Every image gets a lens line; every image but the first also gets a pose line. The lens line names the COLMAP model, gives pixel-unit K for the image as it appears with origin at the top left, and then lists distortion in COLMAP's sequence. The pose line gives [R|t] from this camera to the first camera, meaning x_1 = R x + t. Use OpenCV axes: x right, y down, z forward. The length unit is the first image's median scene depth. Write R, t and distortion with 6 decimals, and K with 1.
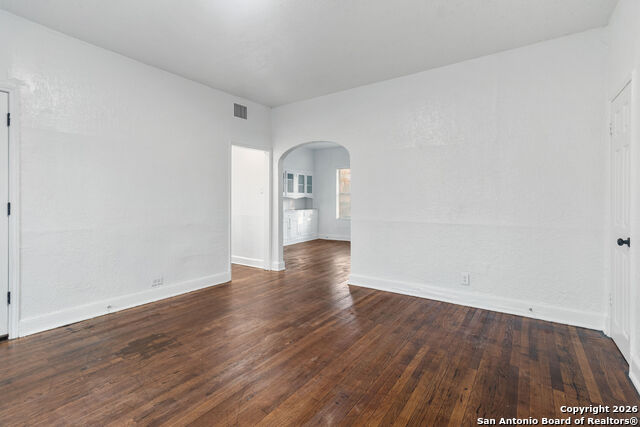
lens RADIAL K [[295.9, 0, 320.3], [0, 295.9, 207.9], [0, 0, 1]] dist [0.005016, -0.000098]
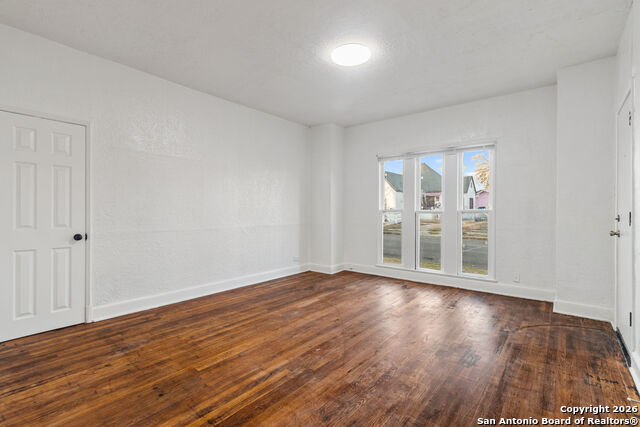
lens RADIAL K [[295.9, 0, 320.3], [0, 295.9, 207.9], [0, 0, 1]] dist [0.005016, -0.000098]
pose [[-0.997118, -0.002385, 0.075824, -0.198082], [-0.000915, 0.999811, 0.019407, -0.046292], [-0.075856, 0.019282, -0.996932, 2.031734]]
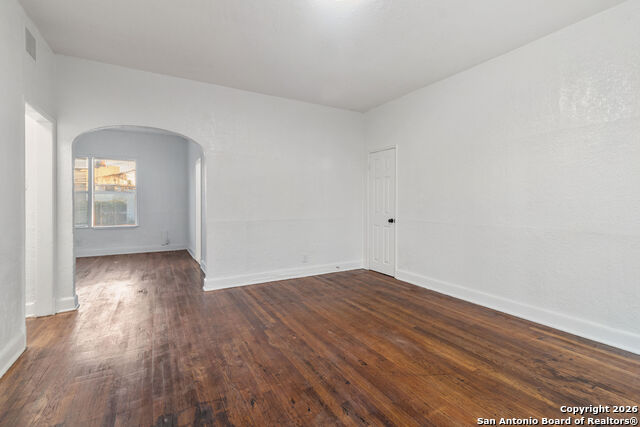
lens RADIAL K [[295.9, 0, 320.3], [0, 295.9, 207.9], [0, 0, 1]] dist [0.005016, -0.000098]
pose [[0.421649, -0.020016, 0.906538, -1.034502], [0.024798, 0.999637, 0.010538, -0.012246], [-0.906420, 0.018037, 0.421993, 0.471770]]
